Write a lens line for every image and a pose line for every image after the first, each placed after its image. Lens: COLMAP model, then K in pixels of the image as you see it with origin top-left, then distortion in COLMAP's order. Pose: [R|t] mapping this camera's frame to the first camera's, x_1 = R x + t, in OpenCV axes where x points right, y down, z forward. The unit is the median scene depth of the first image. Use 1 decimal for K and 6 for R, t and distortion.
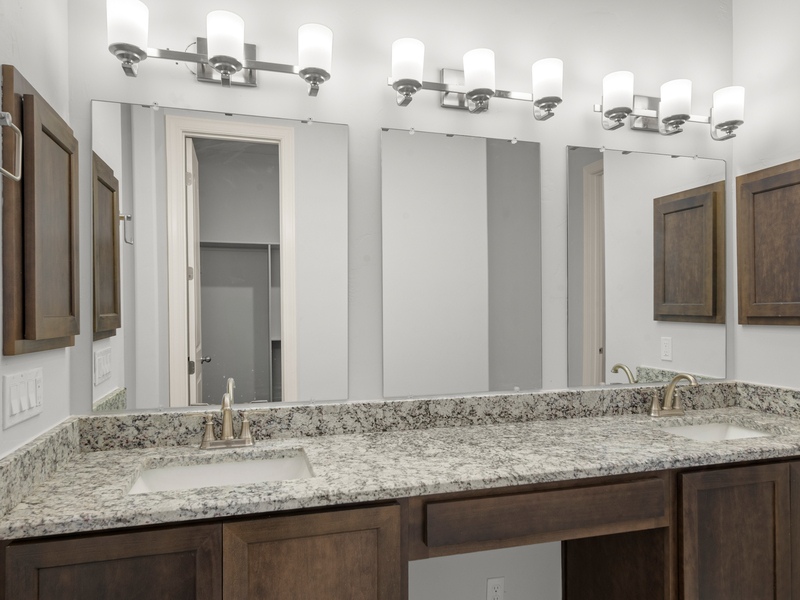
lens RADIAL K [[529.3, 0, 414.7], [0, 529.3, 300.8], [0, 0, 1]] dist [-0.001608, 0.001298]
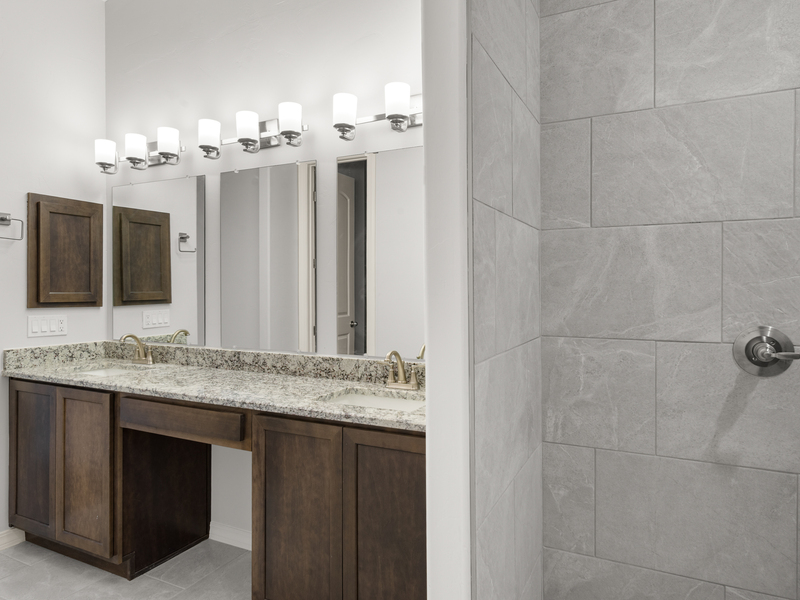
lens RADIAL K [[529.3, 0, 414.7], [0, 529.3, 300.8], [0, 0, 1]] dist [-0.001608, 0.001298]
pose [[0.734544, 0.018444, -0.678310, 1.498629], [0.007145, 0.999365, 0.034911, -0.002602], [0.678523, -0.030490, 0.733946, 0.268903]]
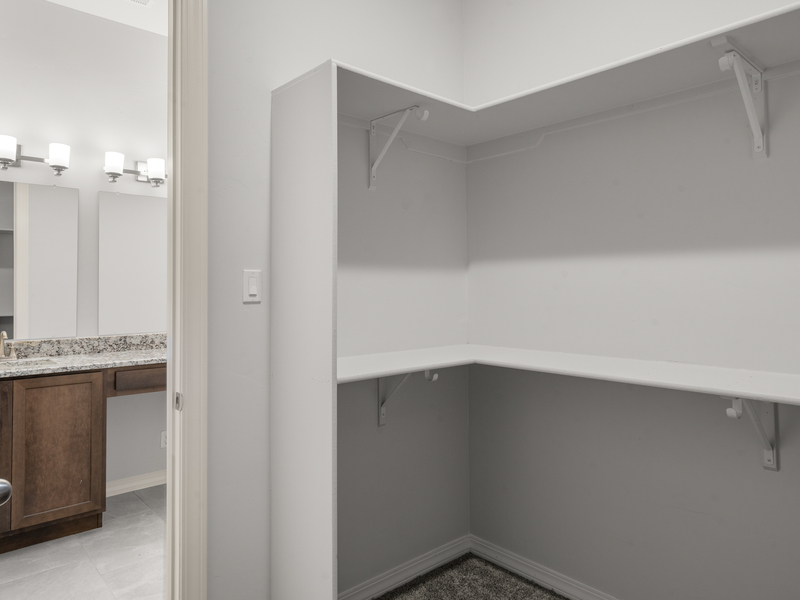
lens RADIAL K [[521.6, 0, 403.7], [0, 521.6, 273.7], [0, 0, 1]] dist [0.001809, 0.001141]
pose [[0.904633, 0.011313, 0.426041, 0.137099], [-0.006193, 0.999891, -0.013401, -0.017878], [-0.426147, 0.009484, 0.904604, -1.208540]]
